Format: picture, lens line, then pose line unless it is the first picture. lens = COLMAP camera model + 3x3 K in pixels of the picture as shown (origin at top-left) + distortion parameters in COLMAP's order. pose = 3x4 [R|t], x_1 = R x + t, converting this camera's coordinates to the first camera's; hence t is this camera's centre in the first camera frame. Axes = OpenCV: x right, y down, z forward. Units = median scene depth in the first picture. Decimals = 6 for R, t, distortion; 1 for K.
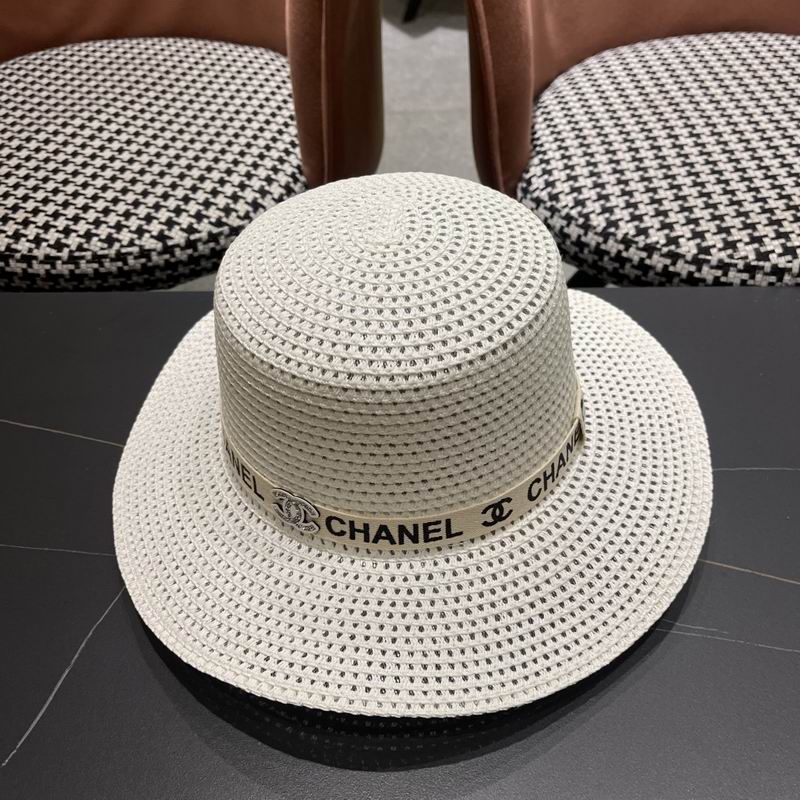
lens RADIAL K [[825.2, 0, 396.0], [0, 825.2, 413.8], [0, 0, 1]] dist [0.009717, 0.000000]
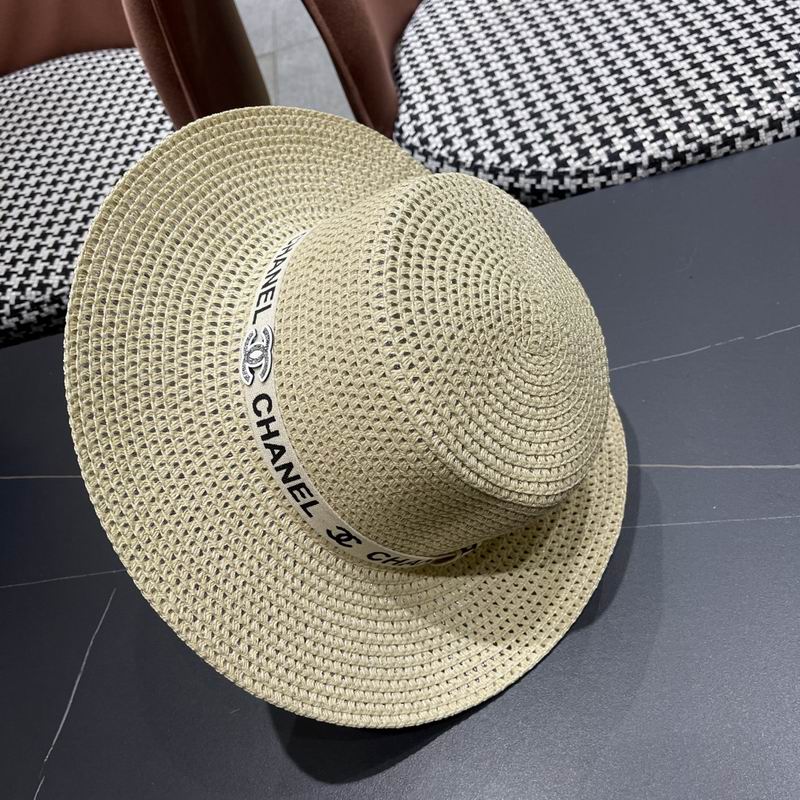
lens RADIAL K [[825.2, 0, 402.3], [0, 825.2, 407.2], [0, 0, 1]] dist [0.009717, 0.000000]
pose [[0.968414, -0.242454, -0.058225, 0.143918], [0.247573, 0.962748, 0.108734, -0.055721], [0.029693, -0.119715, 0.992364, -0.099845]]
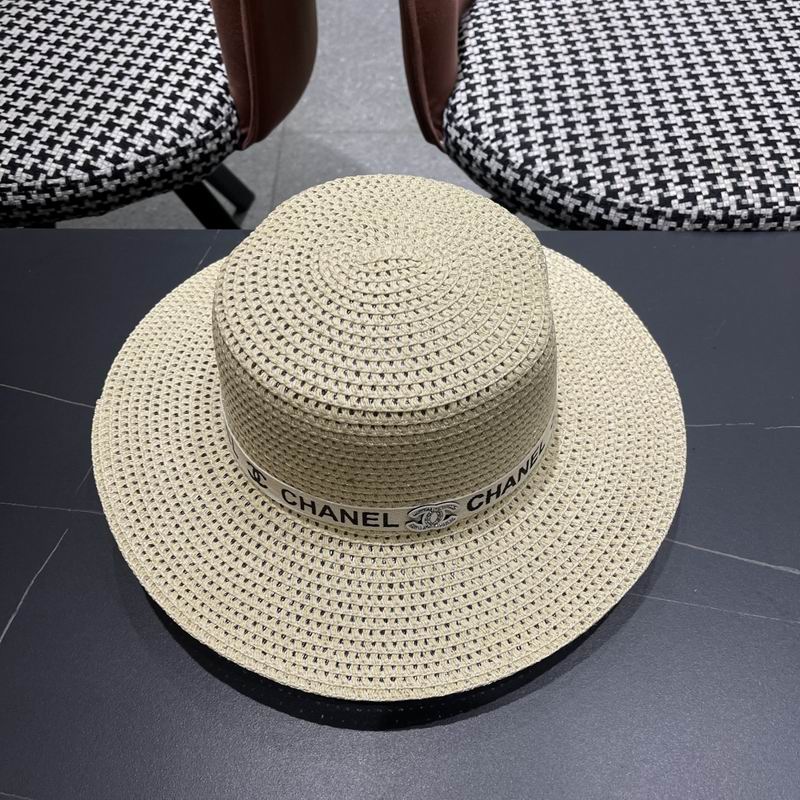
lens RADIAL K [[825.2, 0, 411.0], [0, 825.2, 414.0], [0, 0, 1]] dist [0.009717, 0.000000]
pose [[0.999240, -0.005905, 0.038530, 0.069877], [-0.001802, 0.980404, 0.196989, -0.118430], [-0.038939, -0.196909, 0.979648, -0.062726]]
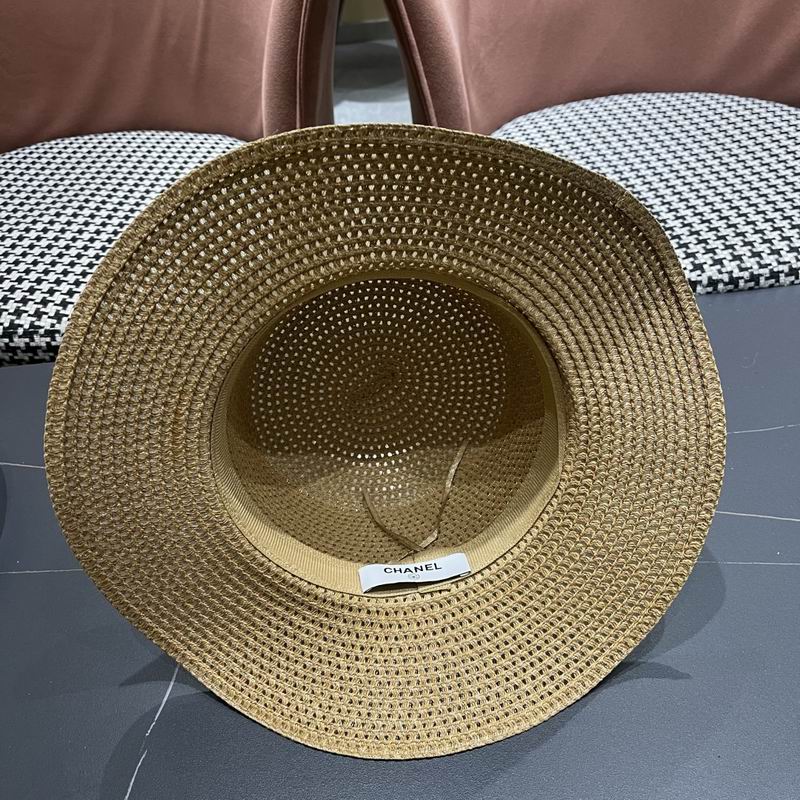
lens RADIAL K [[825.2, 0, 398.1], [0, 825.2, 409.6], [0, 0, 1]] dist [0.009717, 0.000000]
pose [[0.989507, -0.102680, 0.101646, -0.101795], [0.110146, 0.991392, -0.070779, 0.046448], [-0.093503, 0.081232, 0.992300, -0.146556]]
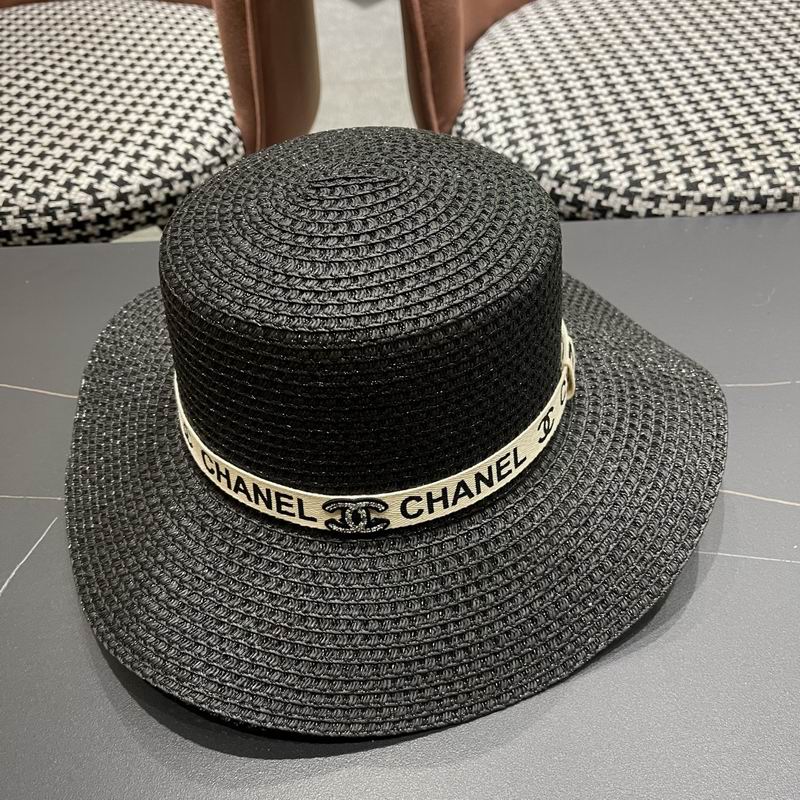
lens RADIAL K [[825.2, 0, 400.5], [0, 825.2, 406.7], [0, 0, 1]] dist [0.009717, 0.000000]
pose [[0.998594, -0.040391, 0.034332, 0.038890], [0.040071, 0.999147, 0.009964, 0.047591], [-0.034705, -0.008575, 0.999361, 0.004400]]
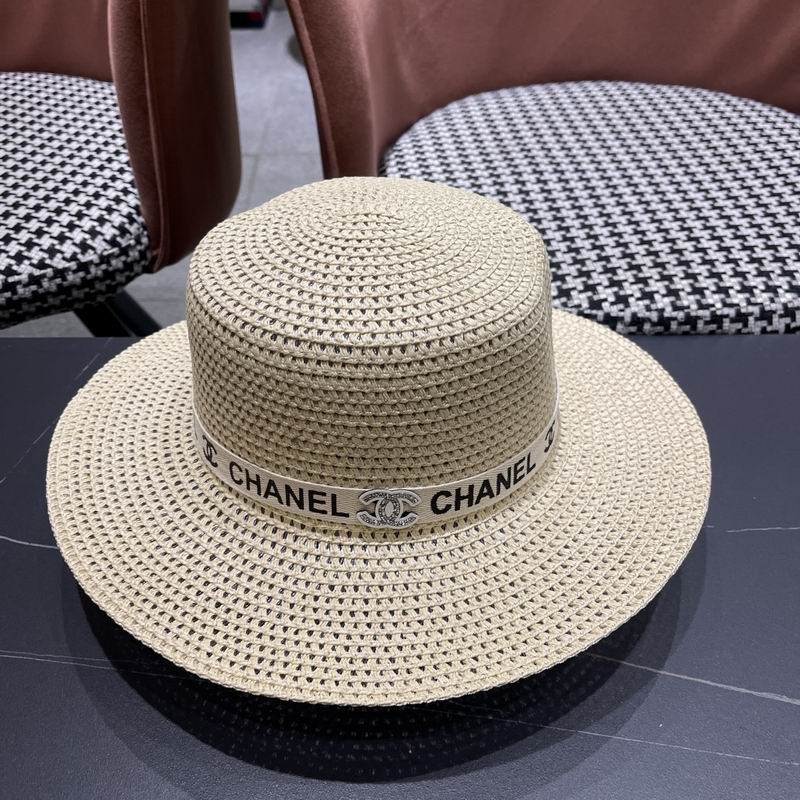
lens RADIAL K [[825.2, 0, 399.0], [0, 825.2, 413.1], [0, 0, 1]] dist [0.009717, 0.000000]
pose [[0.997469, -0.003451, 0.071023, 0.126022], [0.006733, 0.998918, -0.046021, -0.016689], [-0.070787, 0.046382, 0.996413, 0.042279]]
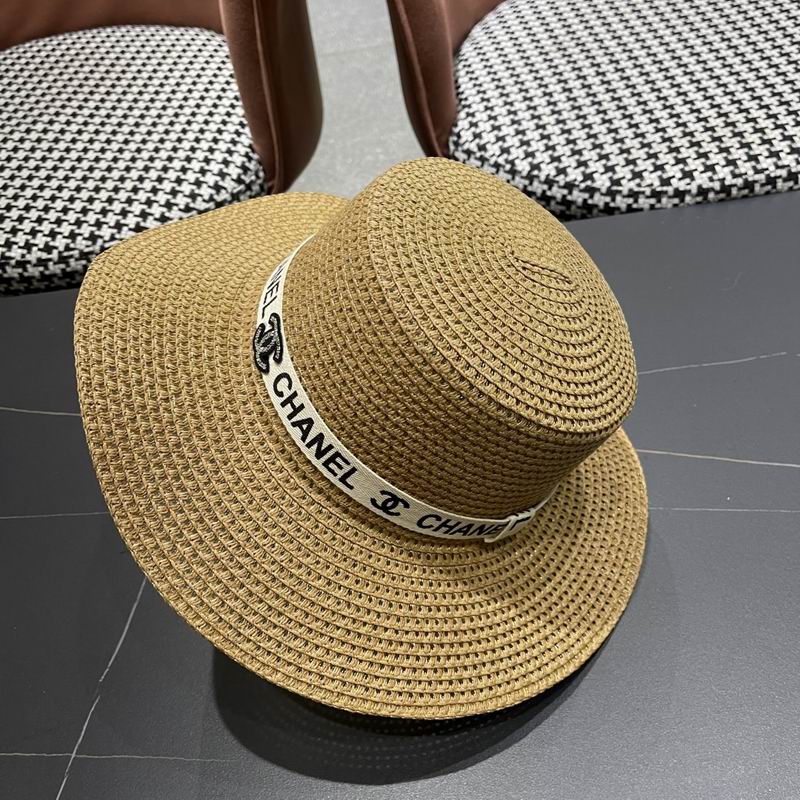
lens RADIAL K [[825.2, 0, 397.4], [0, 825.2, 405.9], [0, 0, 1]] dist [0.009717, 0.000000]
pose [[0.990725, -0.133544, 0.025095, 0.002378], [0.131160, 0.988109, 0.080234, -0.021152], [-0.035511, -0.076198, 0.996460, -0.141373]]
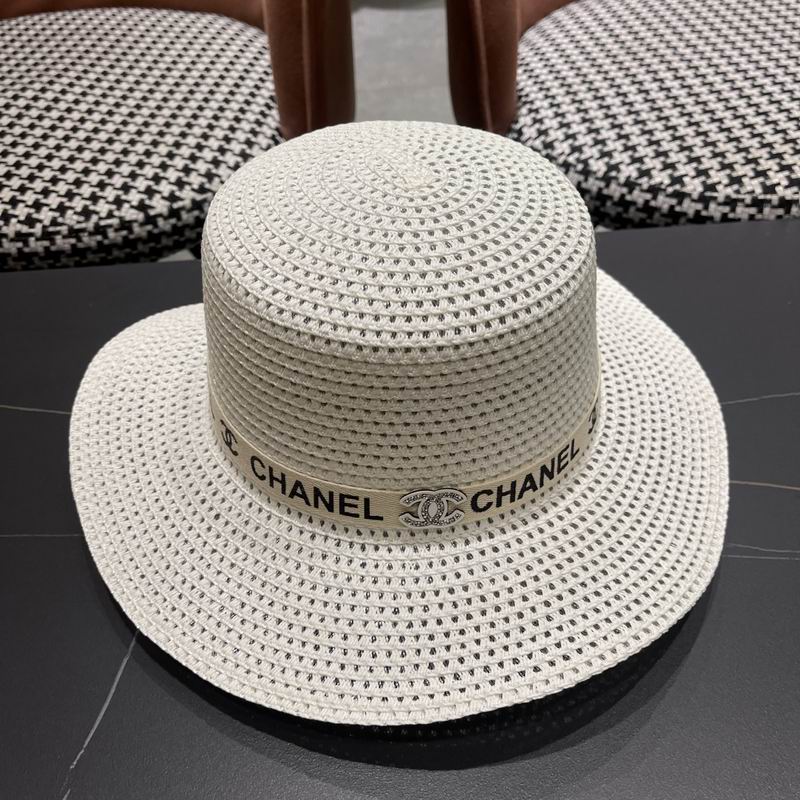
lens RADIAL K [[825.2, 0, 397.9], [0, 825.2, 413.4], [0, 0, 1]] dist [0.009717, 0.000000]
pose [[0.993458, -0.074238, 0.086772, -0.094771], [0.073833, 0.997240, 0.007875, 0.033022], [-0.087117, -0.001417, 0.996197, 0.043110]]
